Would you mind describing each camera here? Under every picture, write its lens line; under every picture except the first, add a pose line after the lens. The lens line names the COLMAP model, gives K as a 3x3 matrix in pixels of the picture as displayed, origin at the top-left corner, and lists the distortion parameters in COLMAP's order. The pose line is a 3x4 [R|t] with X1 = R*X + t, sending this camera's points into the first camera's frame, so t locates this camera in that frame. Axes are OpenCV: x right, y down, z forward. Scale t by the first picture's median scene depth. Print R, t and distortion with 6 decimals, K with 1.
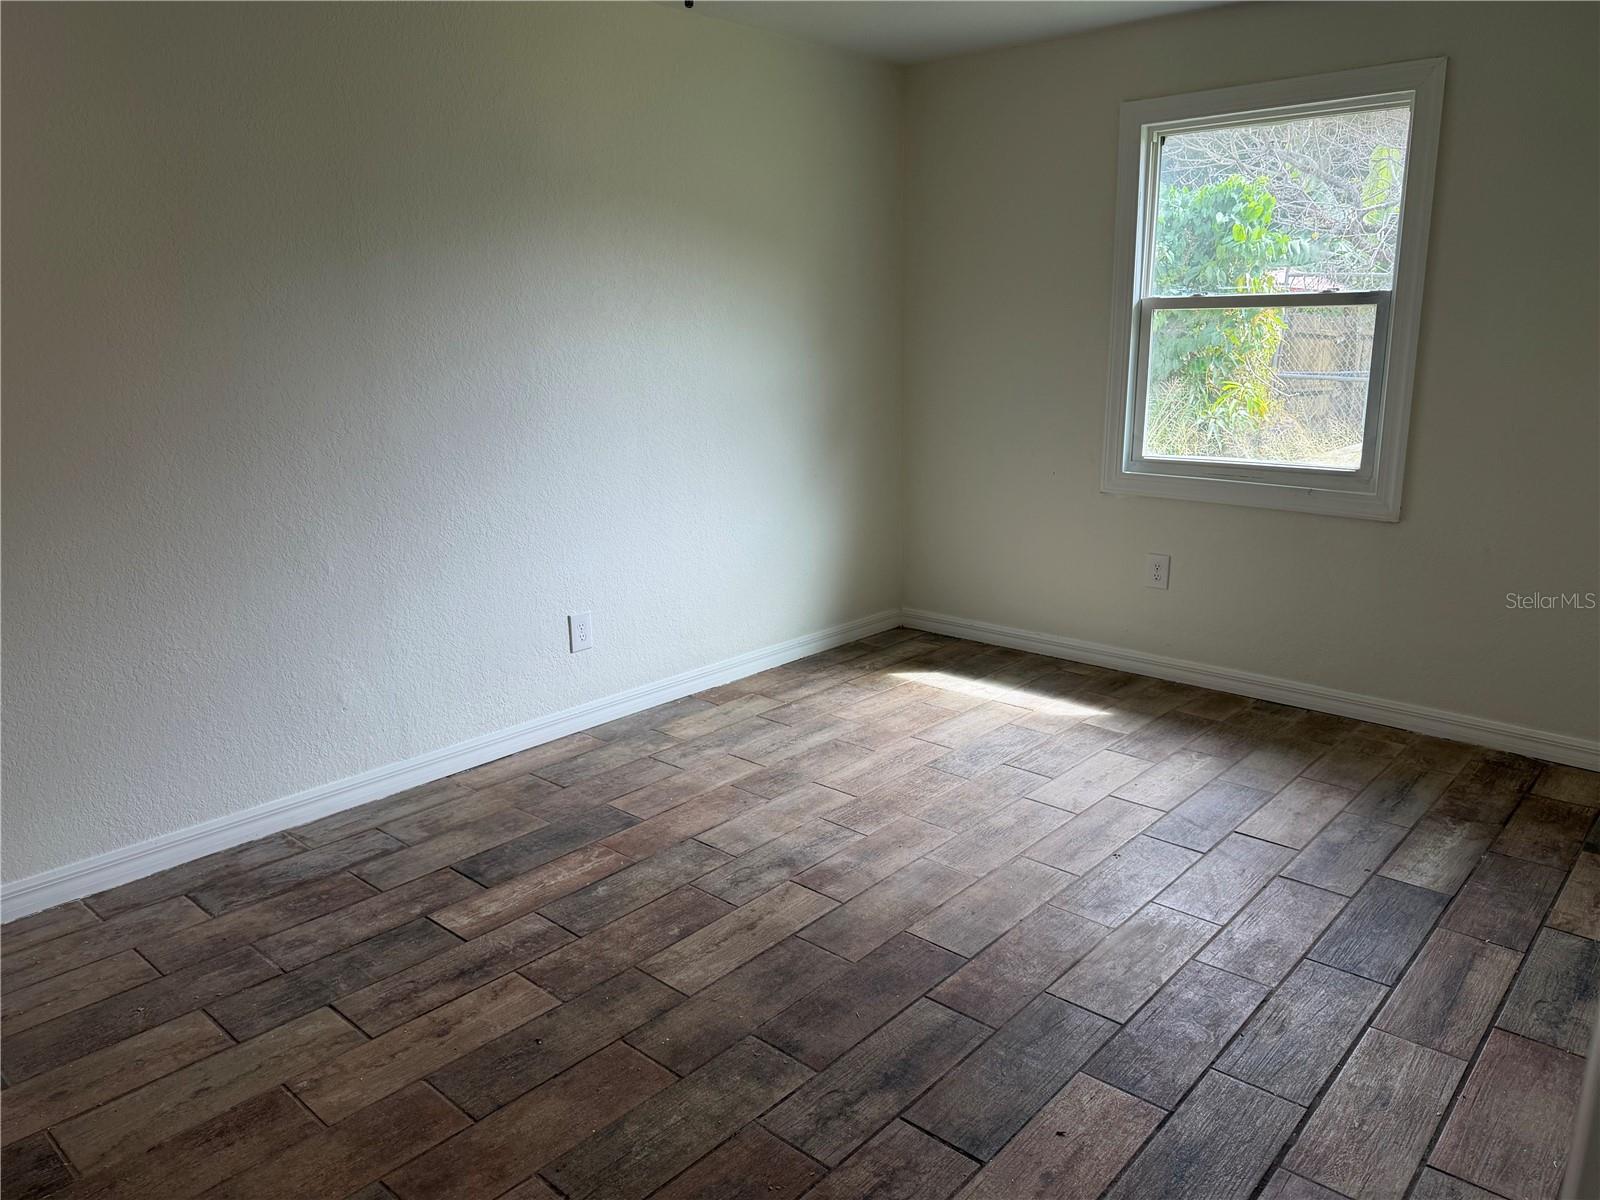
lens RADIAL K [[1131.3, 0, 798.1], [0, 1131.3, 599.3], [0, 0, 1]] dist [0.018933, -0.007083]
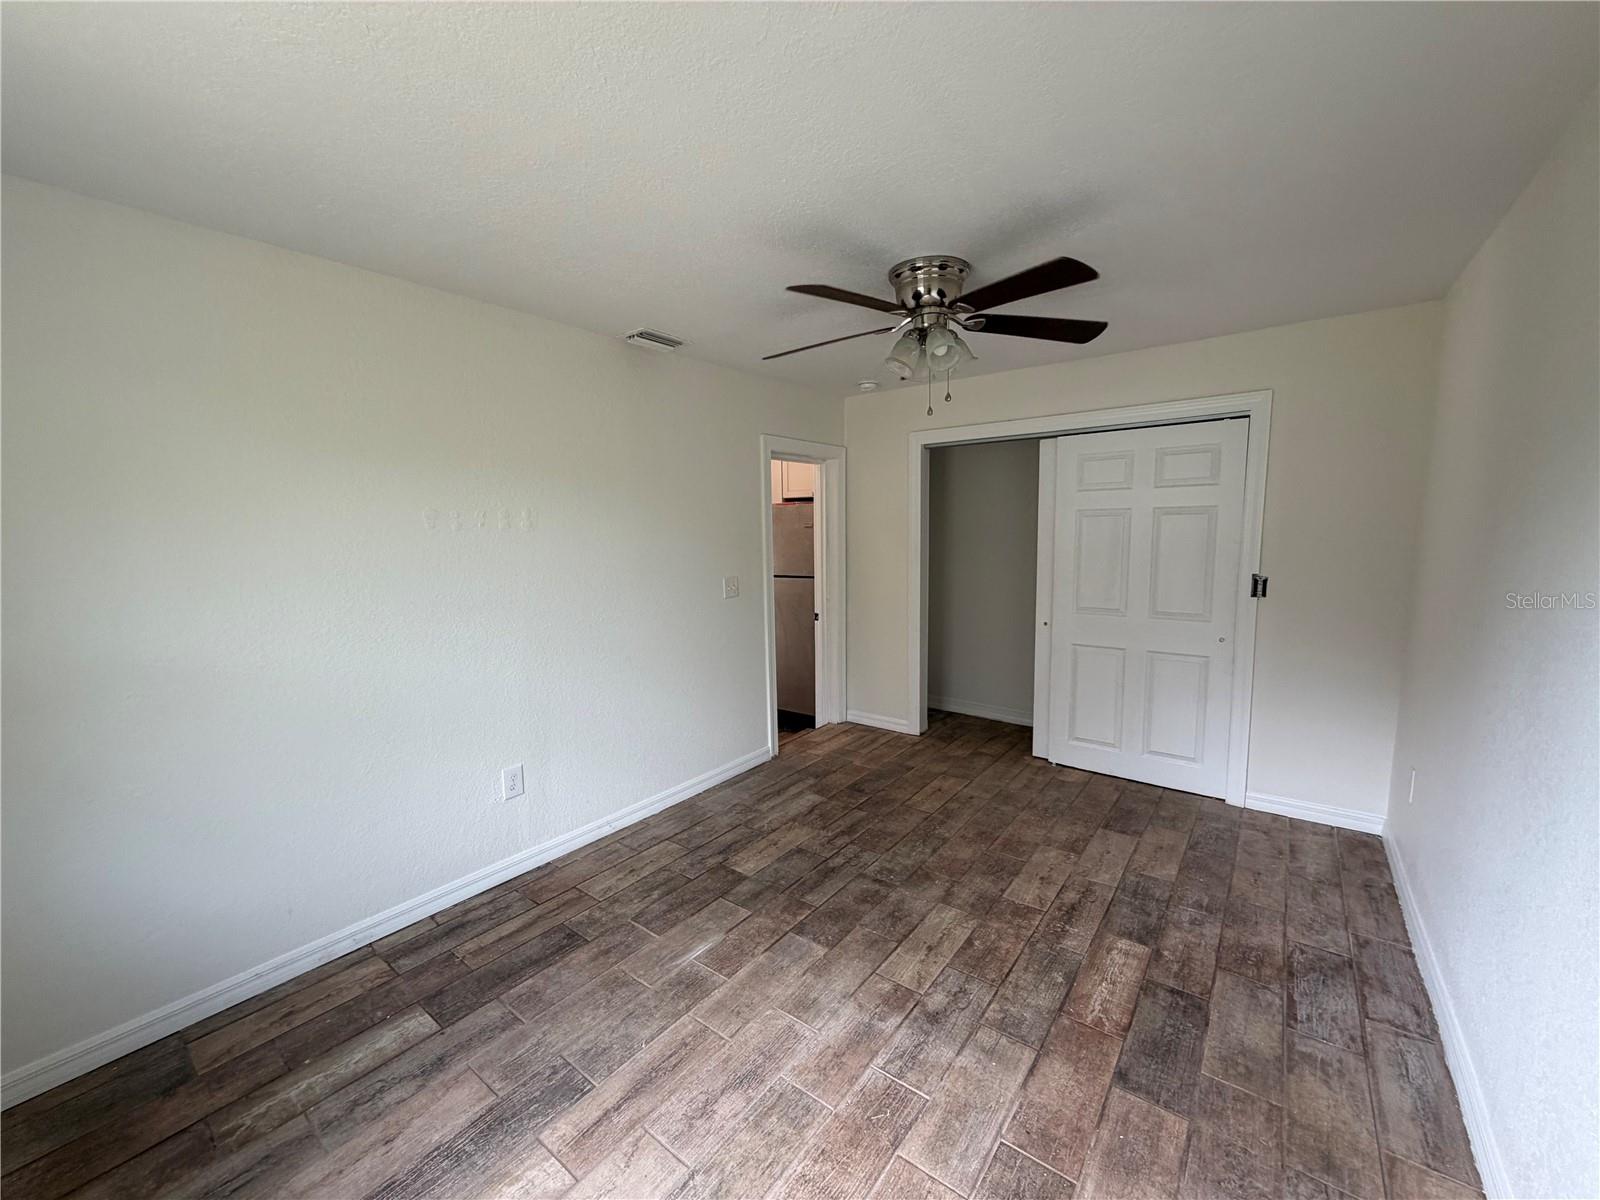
lens RADIAL K [[638.8, 0, 800.9], [0, 638.8, 601.8], [0, 0, 1]] dist [-0.000316, -0.000041]
pose [[-0.996631, 0.033447, -0.074887, 0.171075], [0.005595, 0.938669, 0.344774, -0.423004], [0.081826, 0.343194, -0.935694, 1.551610]]
